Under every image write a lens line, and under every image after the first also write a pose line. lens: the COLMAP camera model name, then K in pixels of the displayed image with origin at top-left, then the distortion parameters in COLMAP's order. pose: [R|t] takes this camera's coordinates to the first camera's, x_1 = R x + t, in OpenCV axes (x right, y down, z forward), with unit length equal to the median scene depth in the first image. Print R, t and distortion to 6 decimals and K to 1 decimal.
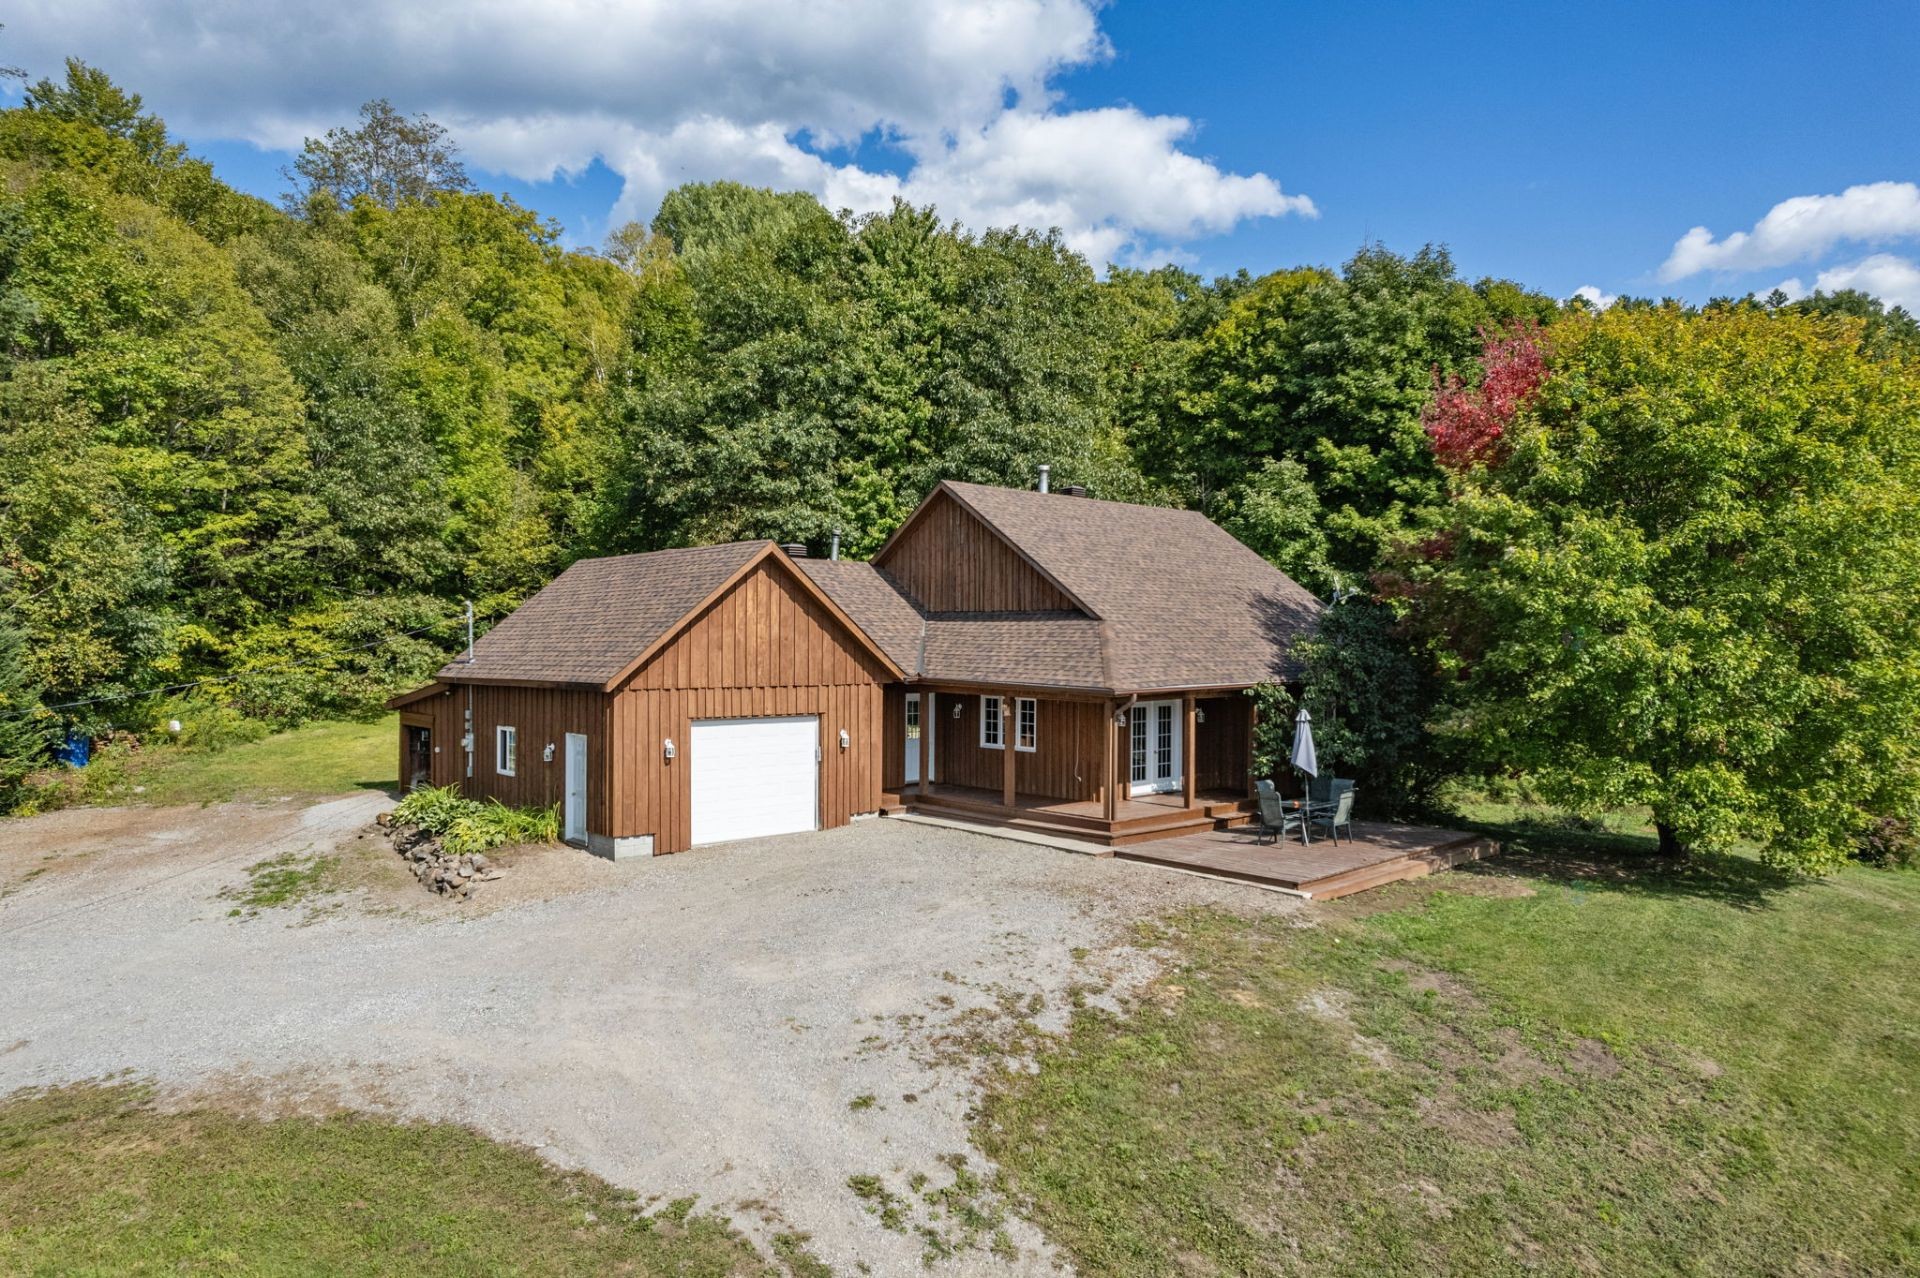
lens RADIAL K [[1316.8, 0, 968.5], [0, 1316.8, 639.0], [0, 0, 1]] dist [-0.027867, 0.000756]
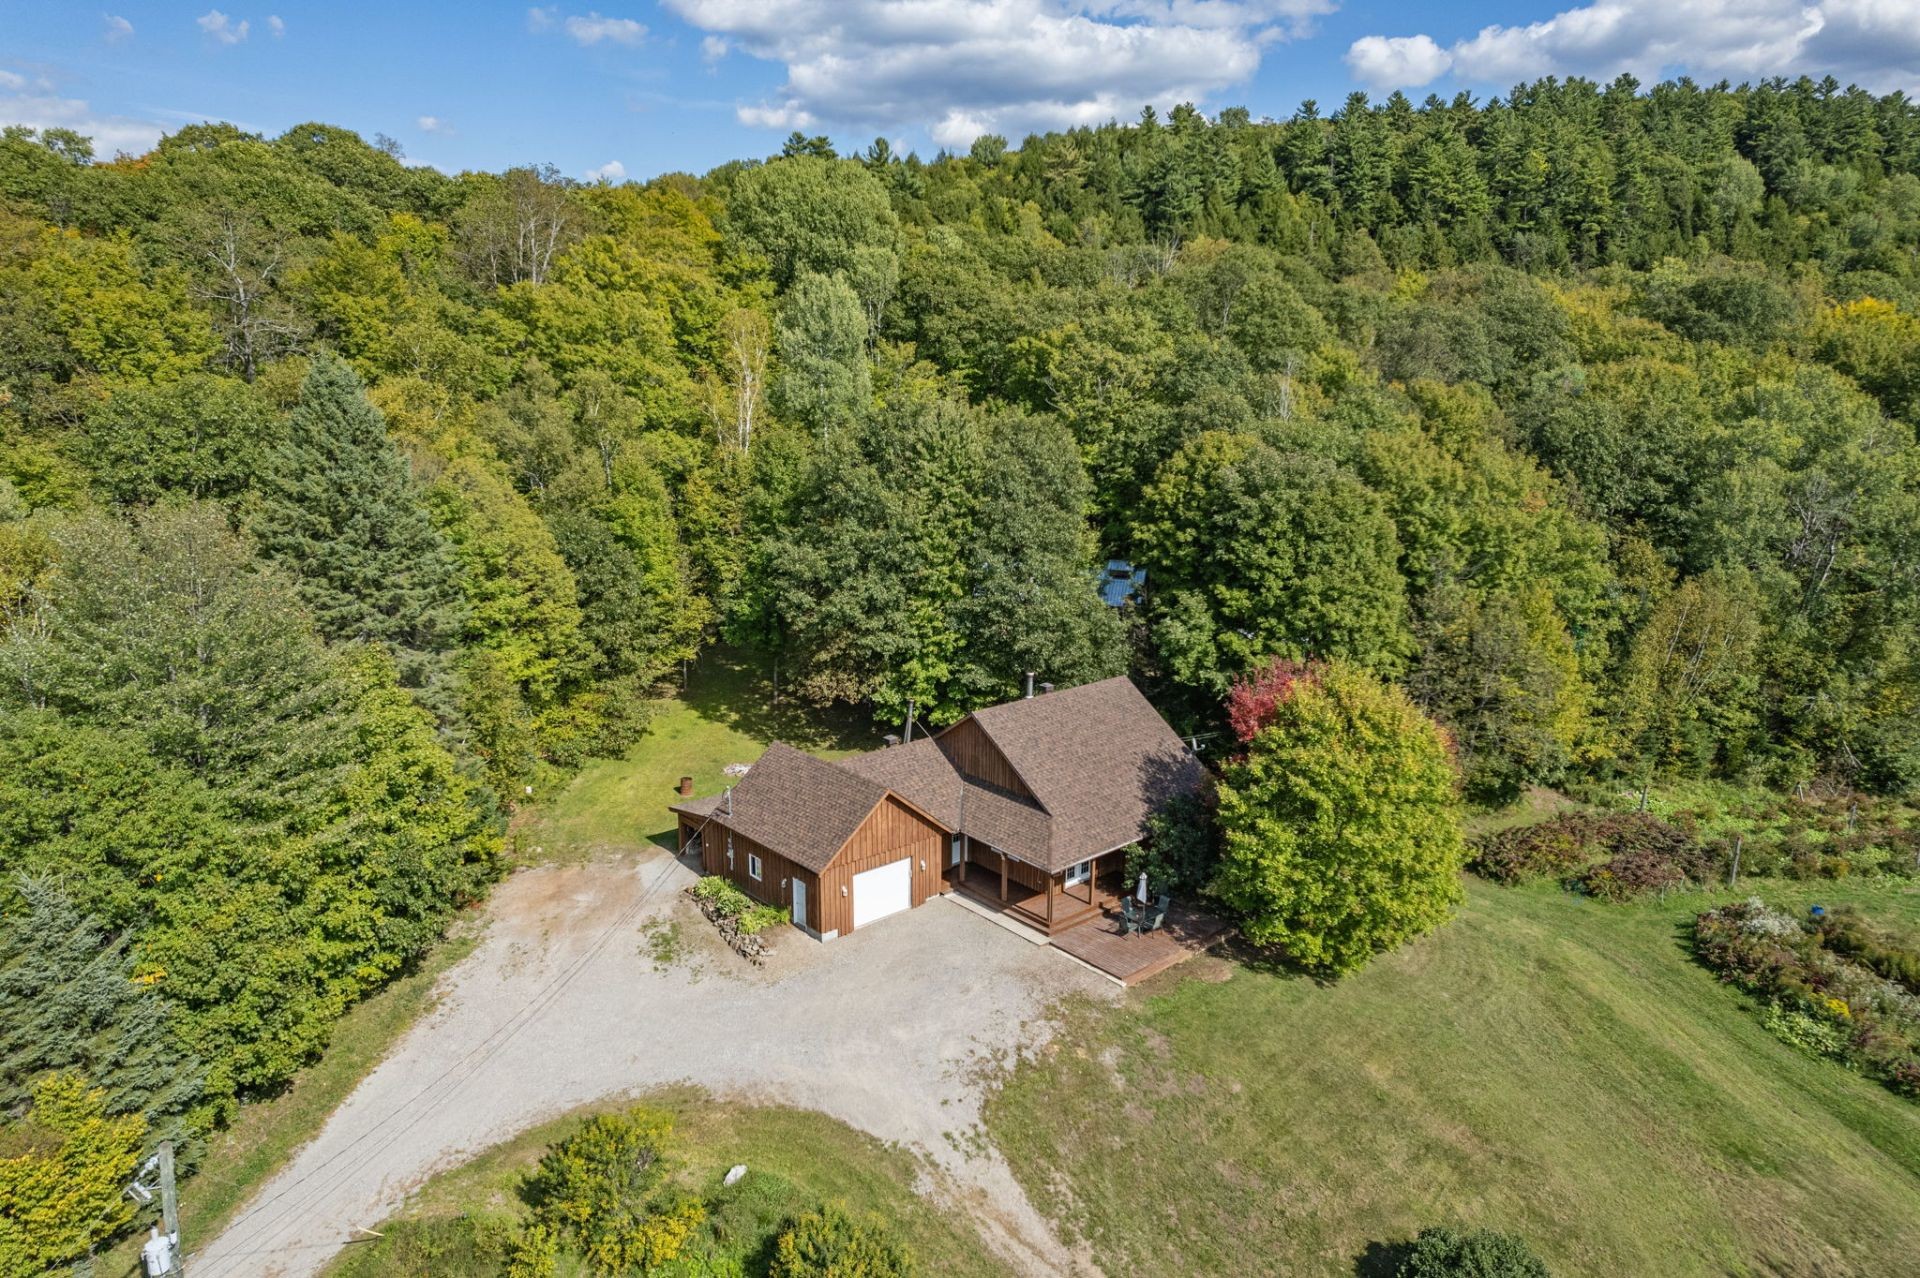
lens RADIAL K [[1513.0, 0, 955.2], [0, 1513.0, 637.4], [0, 0, 1]] dist [0.001054, -0.000873]
pose [[0.999477, 0.007833, -0.031382, 0.024602], [0.000970, 0.962542, 0.271132, -0.871613], [0.032330, -0.271021, 0.962030, -1.115734]]
